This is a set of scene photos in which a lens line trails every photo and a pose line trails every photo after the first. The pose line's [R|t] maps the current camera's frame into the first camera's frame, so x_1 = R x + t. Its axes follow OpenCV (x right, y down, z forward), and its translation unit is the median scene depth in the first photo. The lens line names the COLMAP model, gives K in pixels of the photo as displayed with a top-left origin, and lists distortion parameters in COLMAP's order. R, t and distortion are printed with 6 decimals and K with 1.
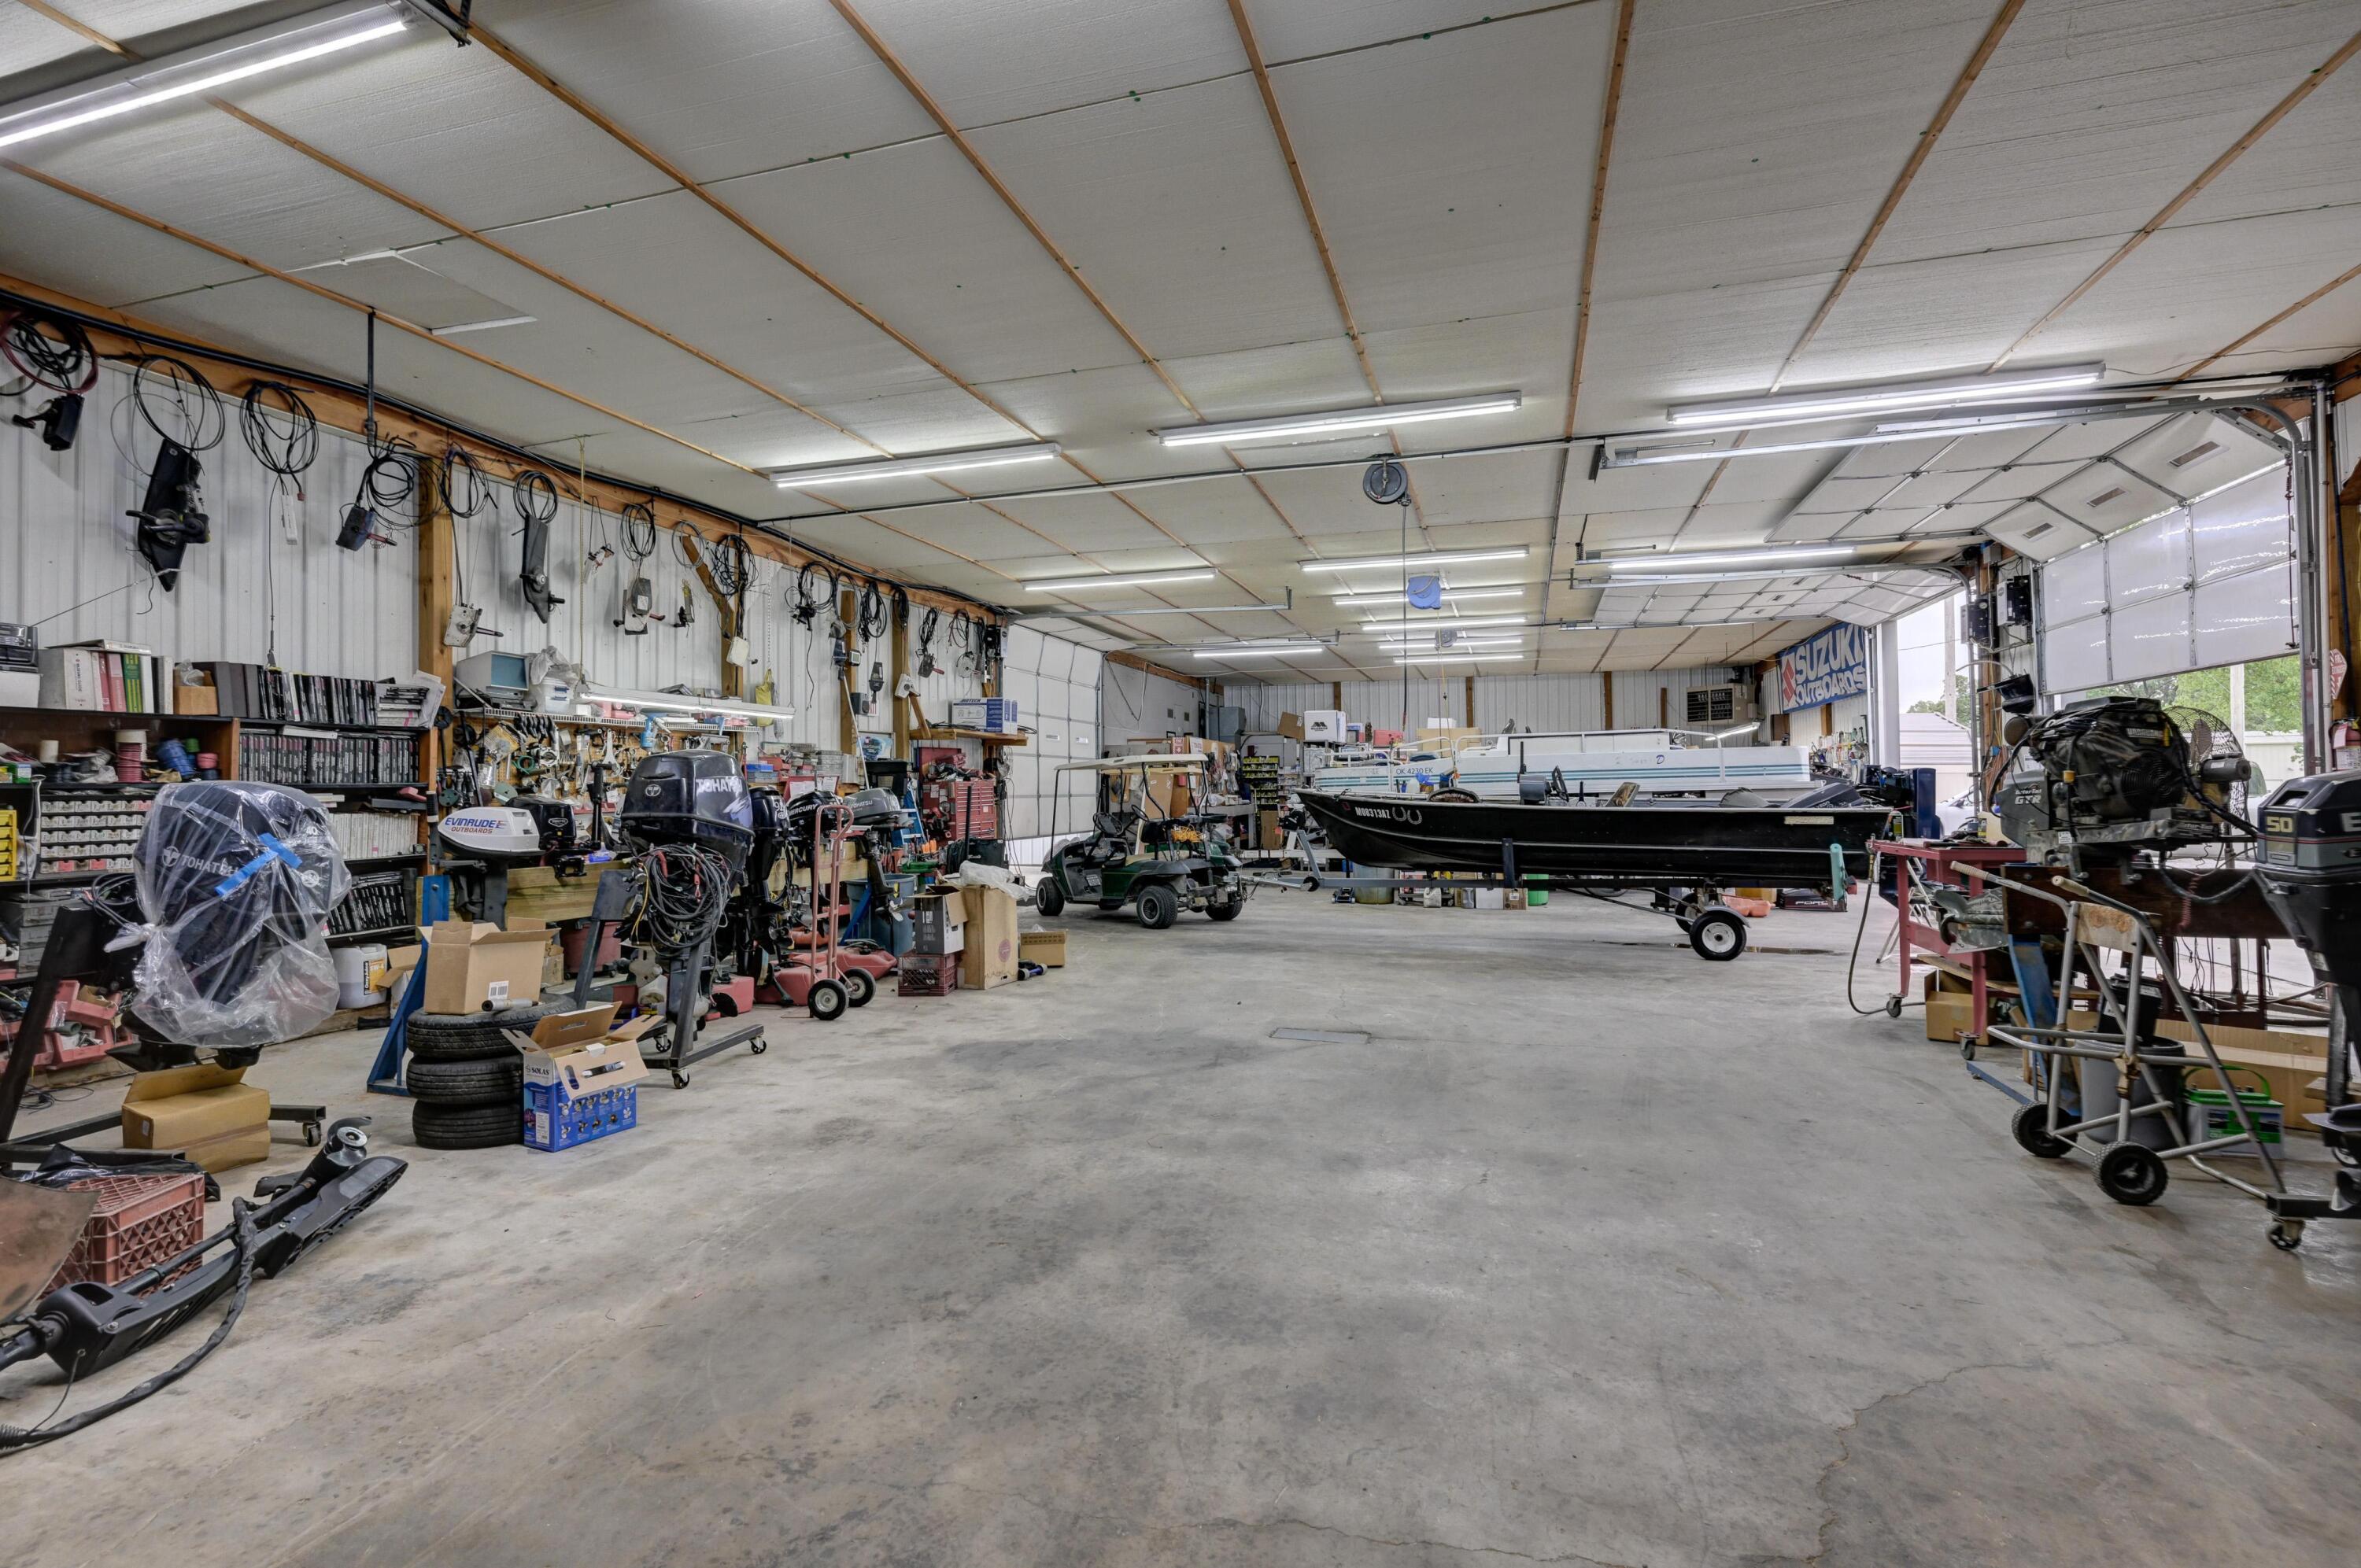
lens RADIAL K [[1119.9, 0, 1172.6], [0, 1119.9, 774.3], [0, 0, 1]] dist [-0.003019, 0.002467]
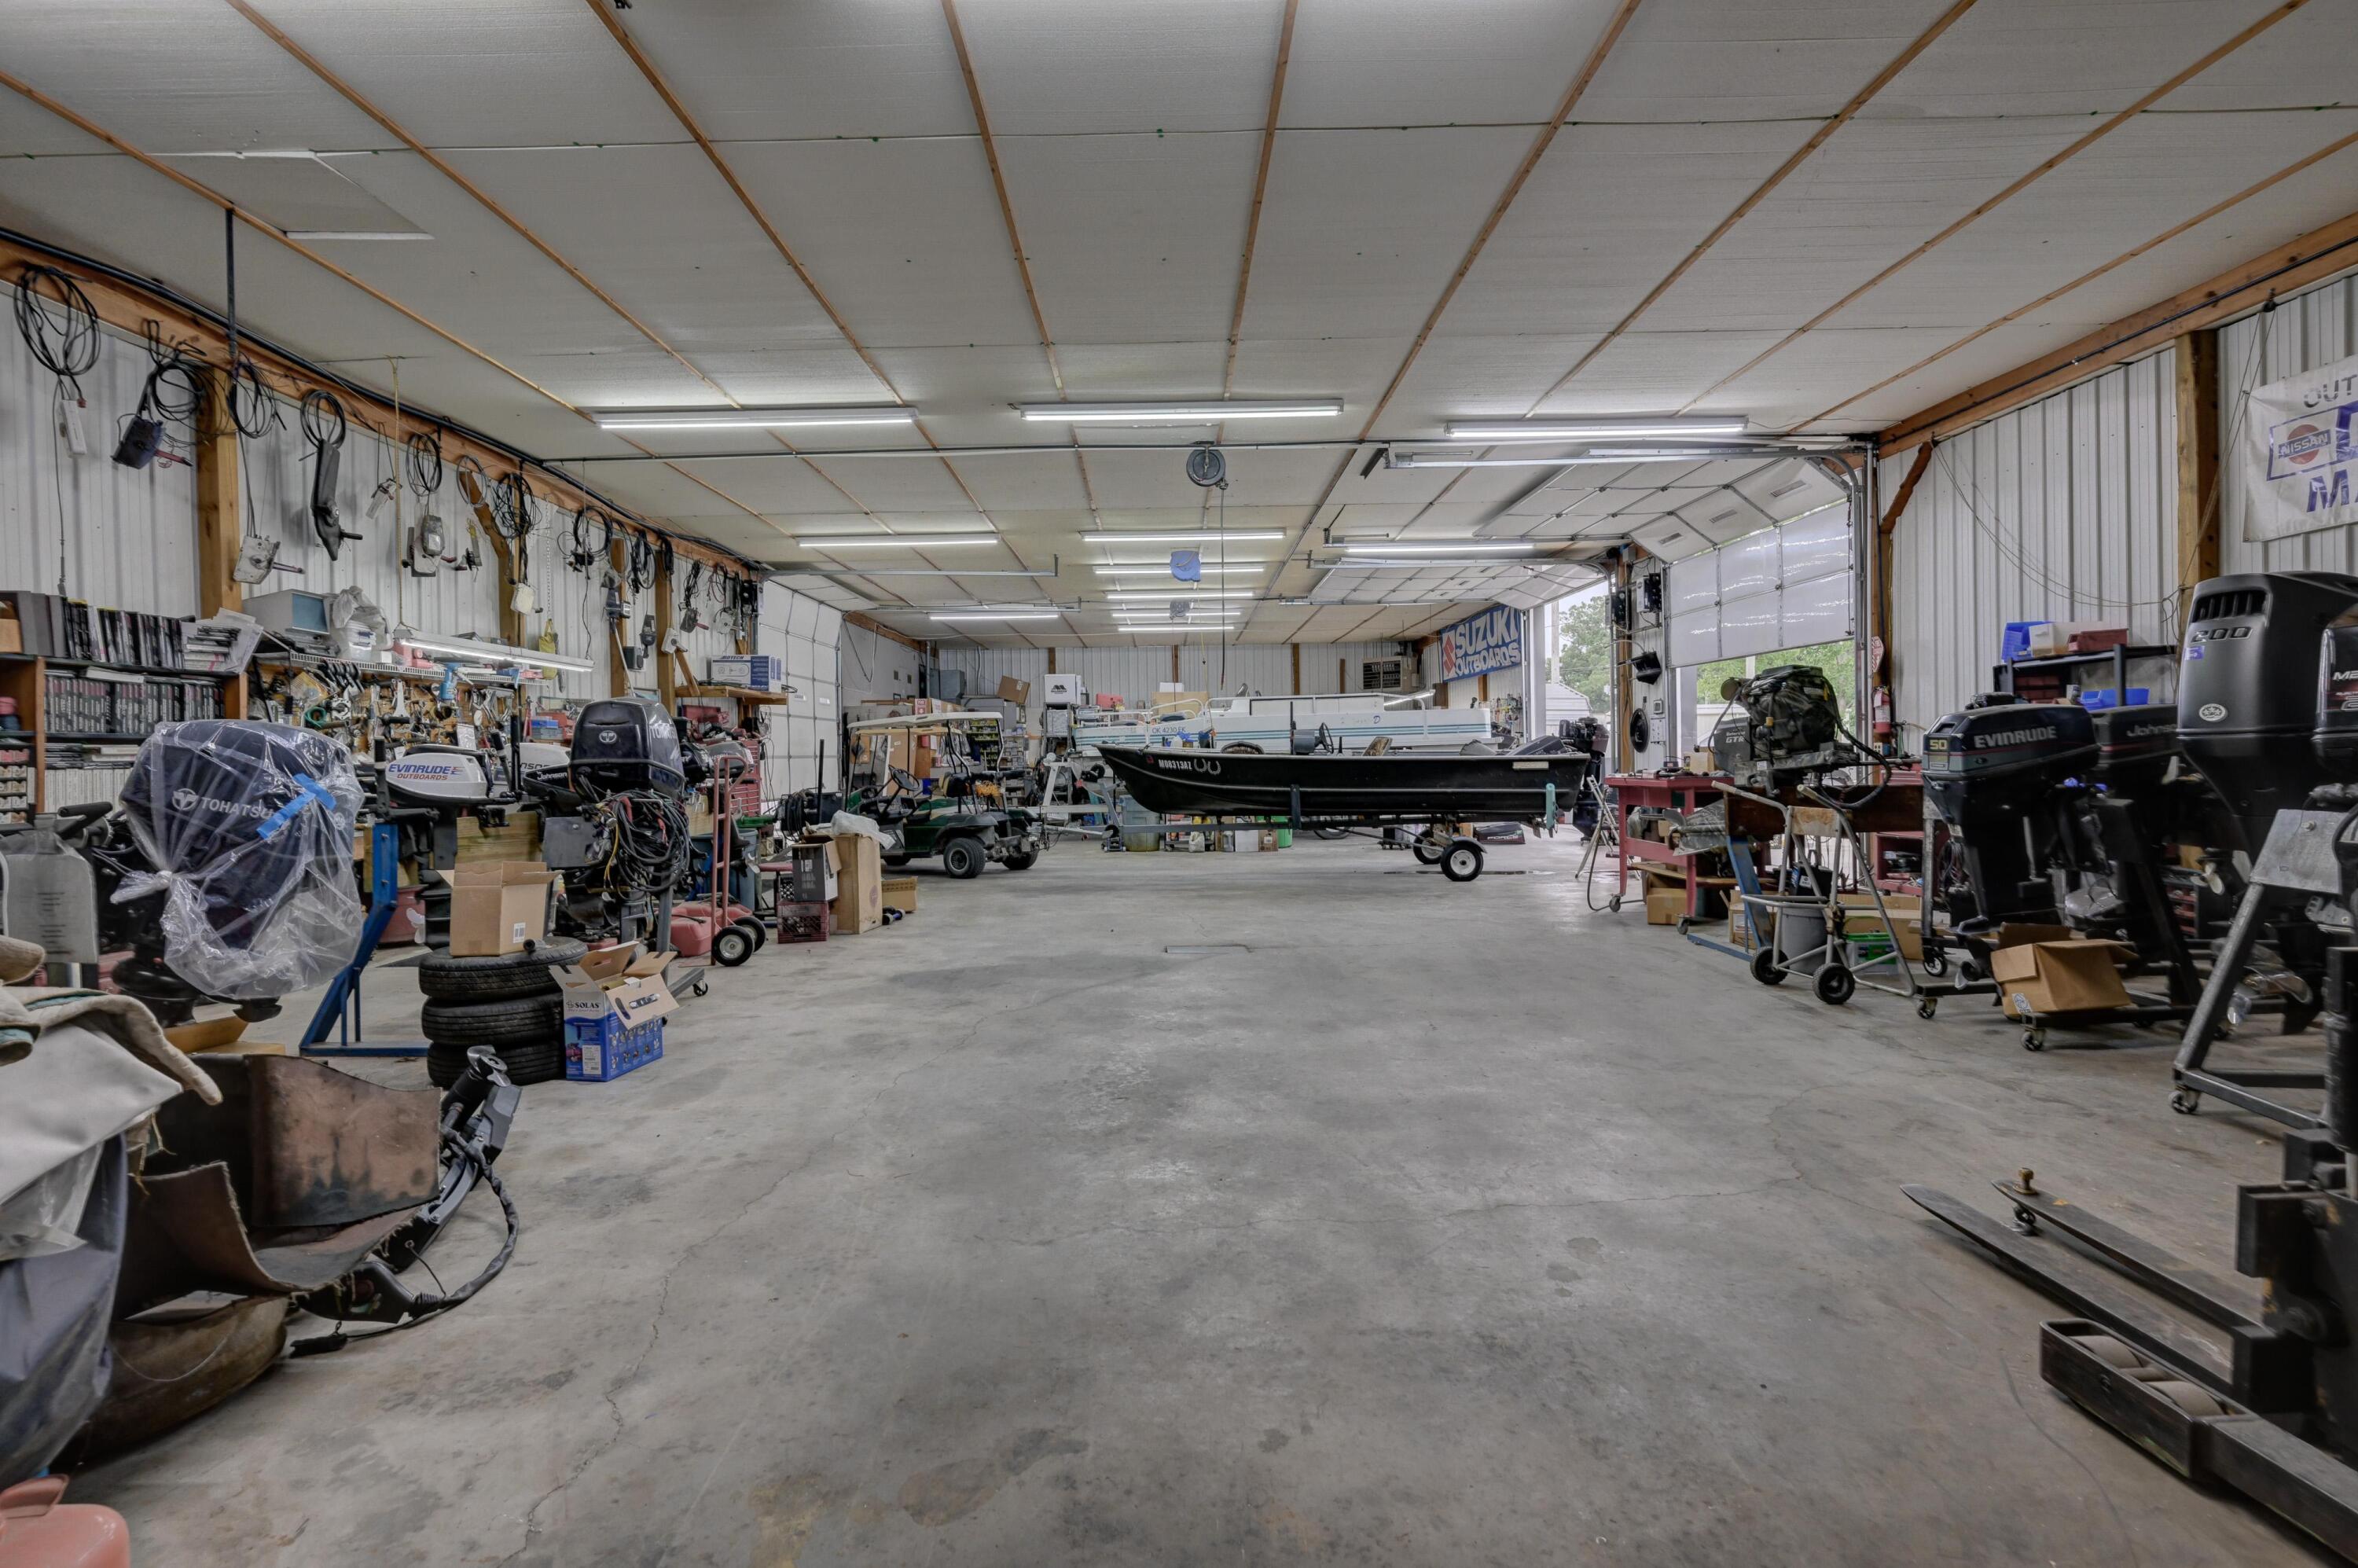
lens RADIAL K [[1118.6, 0, 1159.5], [0, 1118.6, 778.1], [0, 0, 1]] dist [-0.003019, 0.002467]
pose [[0.956212, -0.012864, 0.292390, -0.240648], [0.003429, 0.999457, 0.032758, 0.017035], [-0.292653, -0.030321, 0.955738, -0.083647]]
